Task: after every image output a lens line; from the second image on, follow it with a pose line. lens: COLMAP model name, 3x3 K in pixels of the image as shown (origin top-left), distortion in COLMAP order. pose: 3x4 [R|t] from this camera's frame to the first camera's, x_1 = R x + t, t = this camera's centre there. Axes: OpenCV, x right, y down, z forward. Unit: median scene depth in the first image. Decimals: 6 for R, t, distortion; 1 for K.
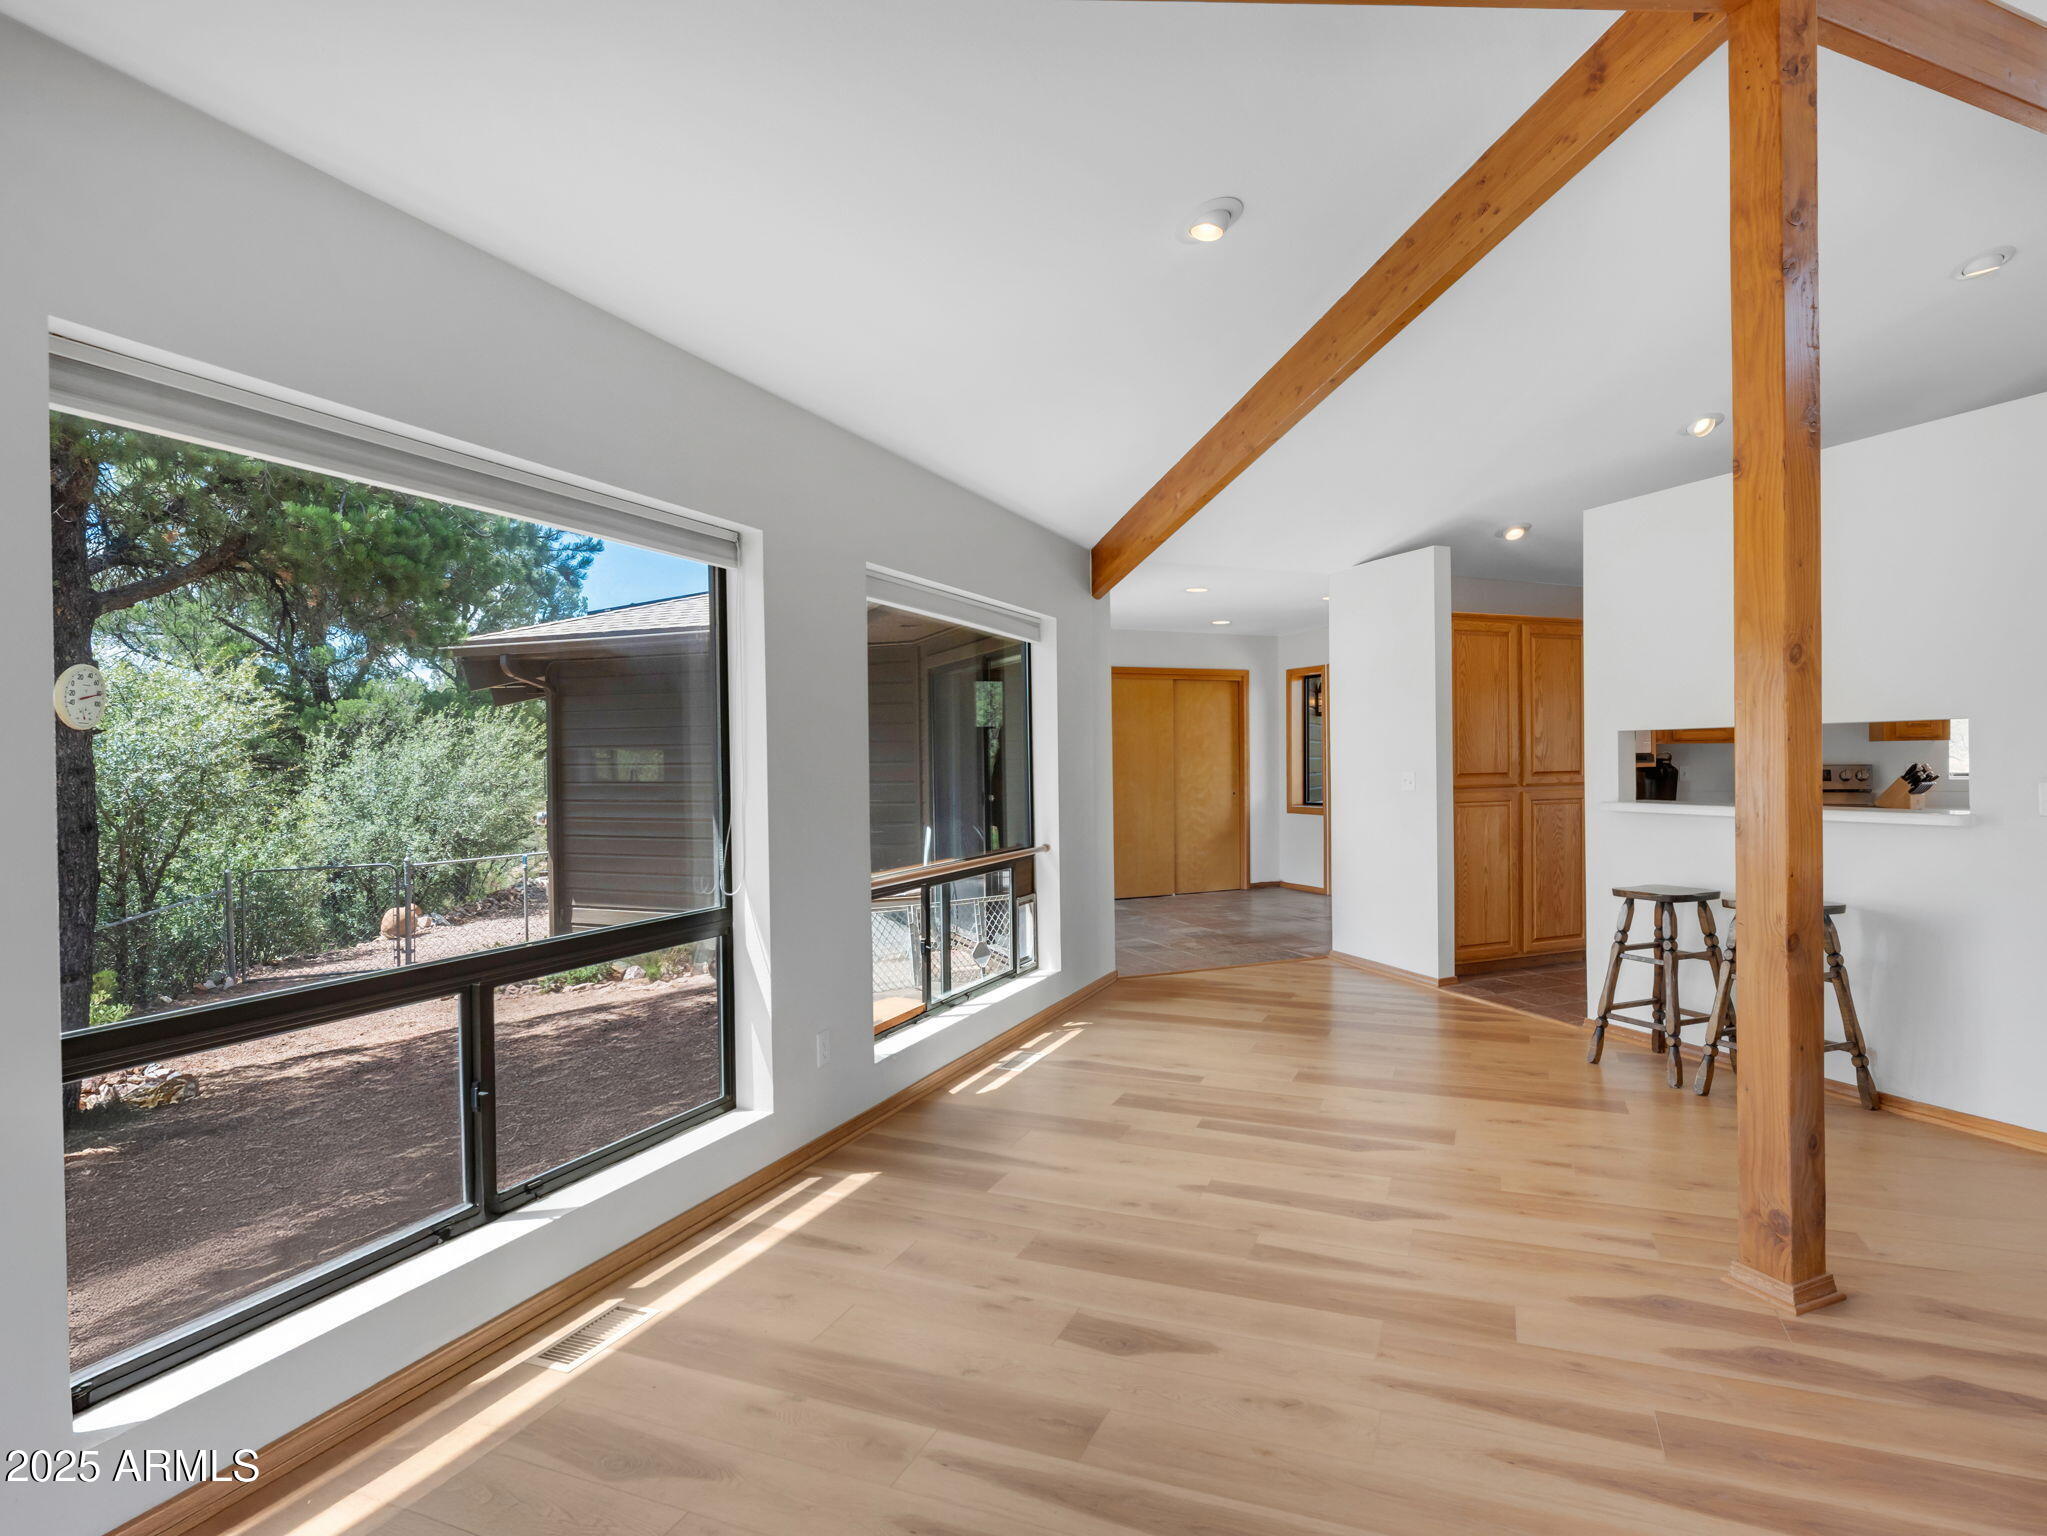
lens RADIAL K [[1098.4, 0, 1030.0], [0, 1098.4, 765.8], [0, 0, 1]] dist [-0.006537, 0.001410]
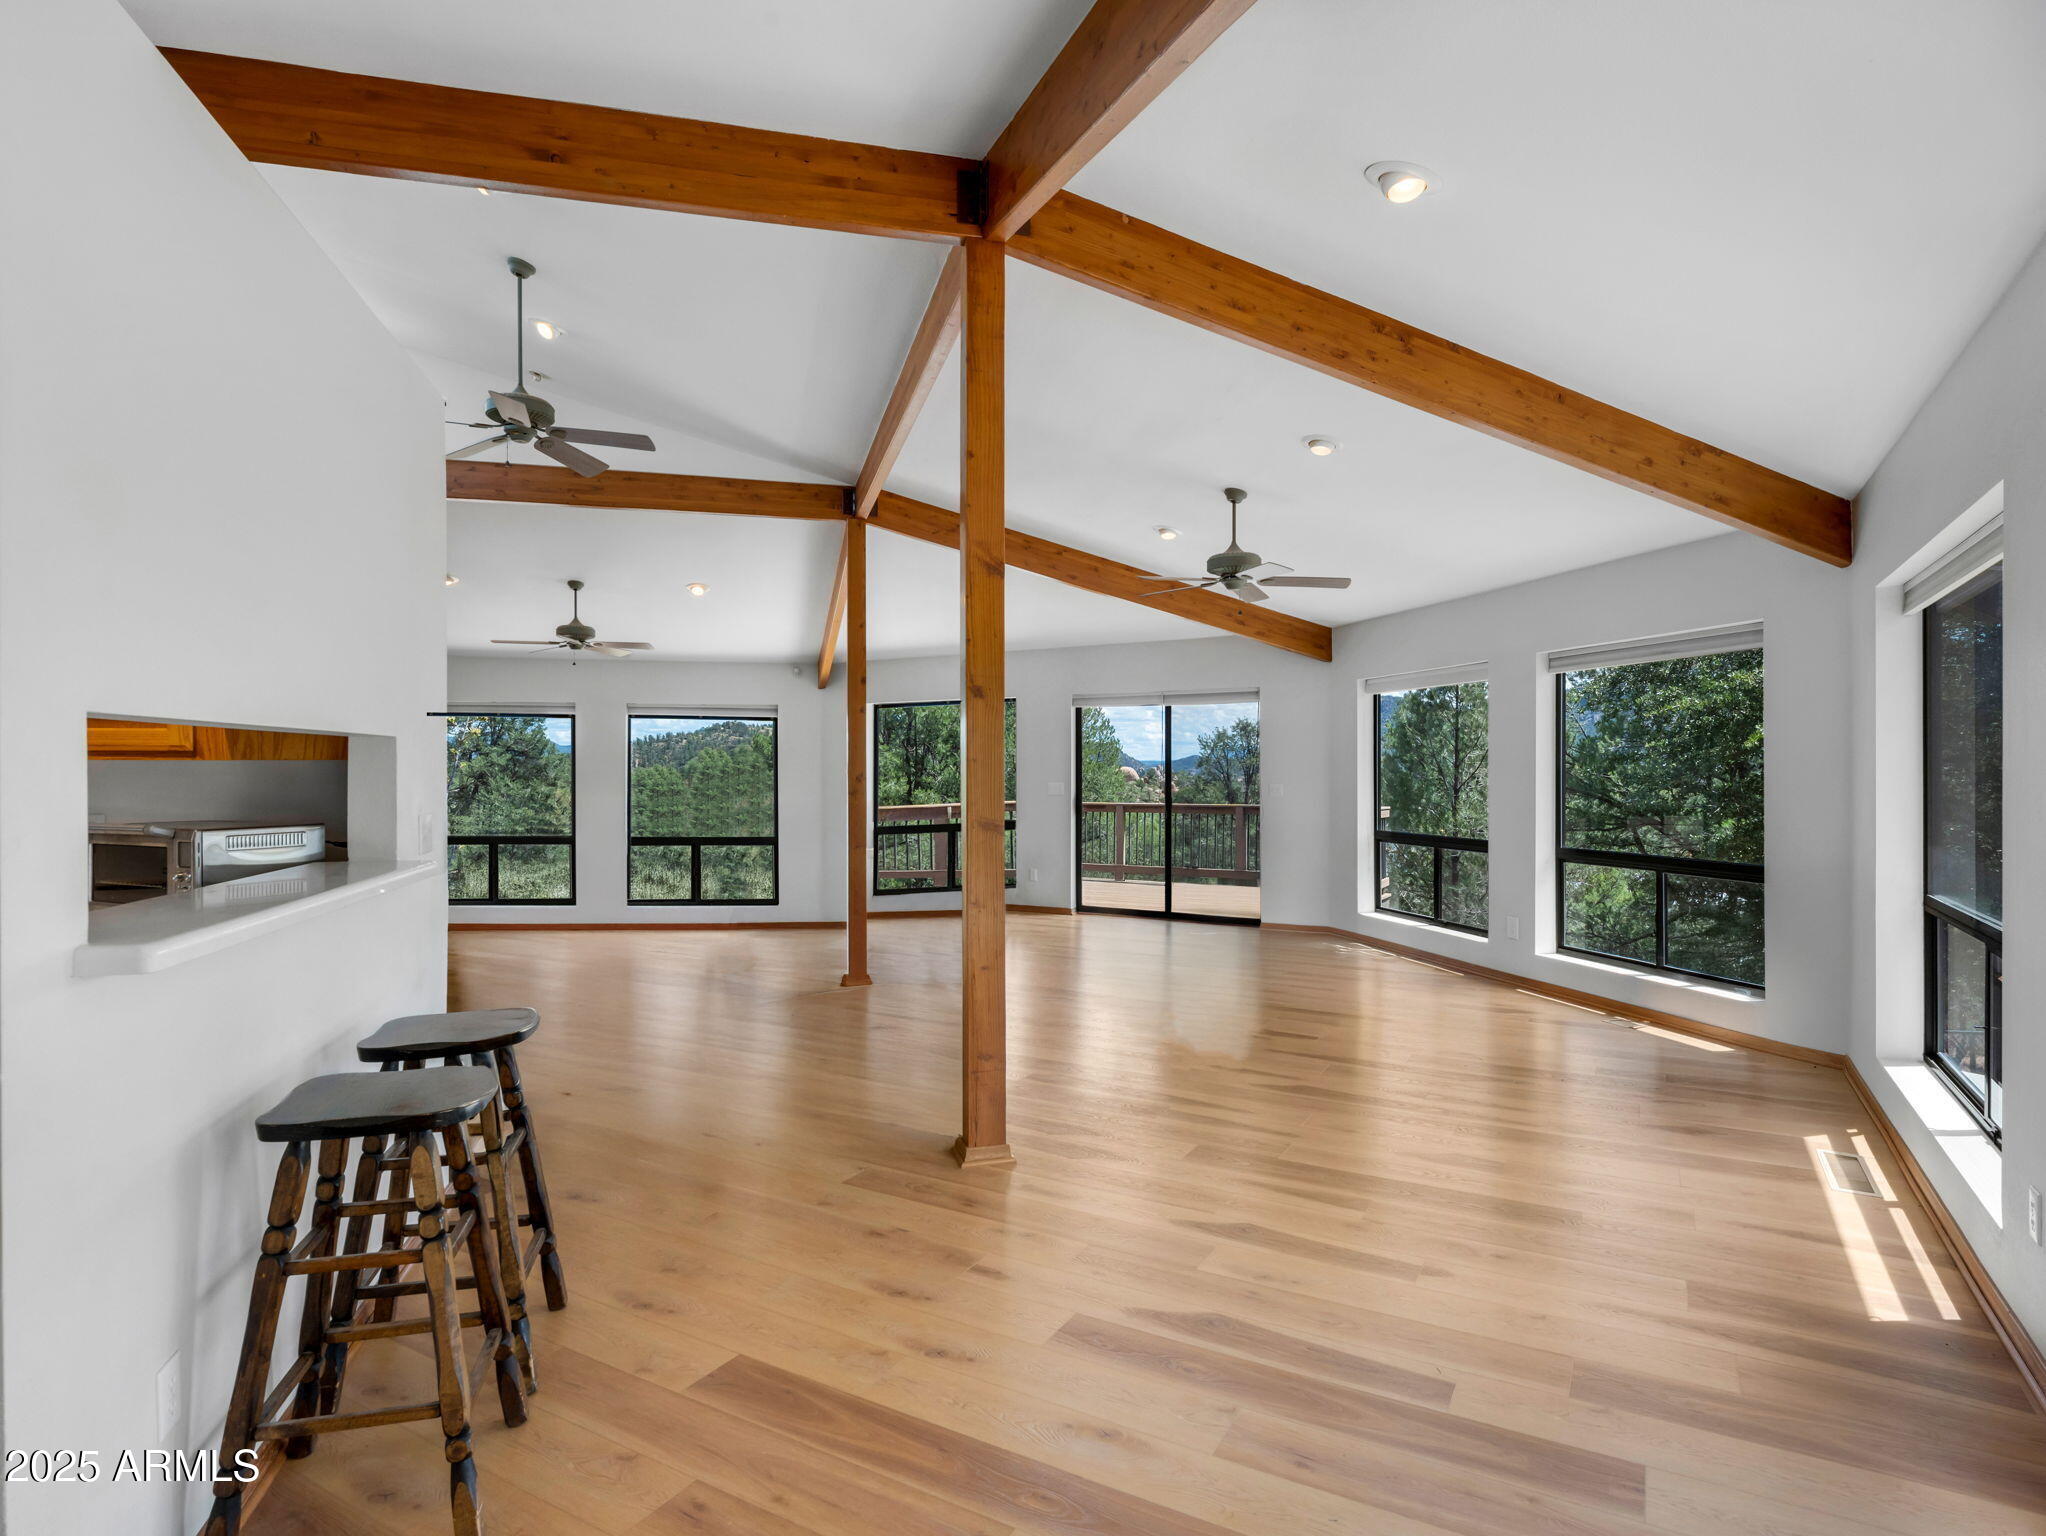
lens RADIAL K [[1097.8, 0, 1027.1], [0, 1097.8, 768.6], [0, 0, 1]] dist [-0.006537, 0.001410]
pose [[-0.993035, 0.012025, 0.117205, 0.352500], [0.012454, 0.999918, 0.002930, -0.018408], [-0.117160, 0.004369, -0.993103, 1.838334]]
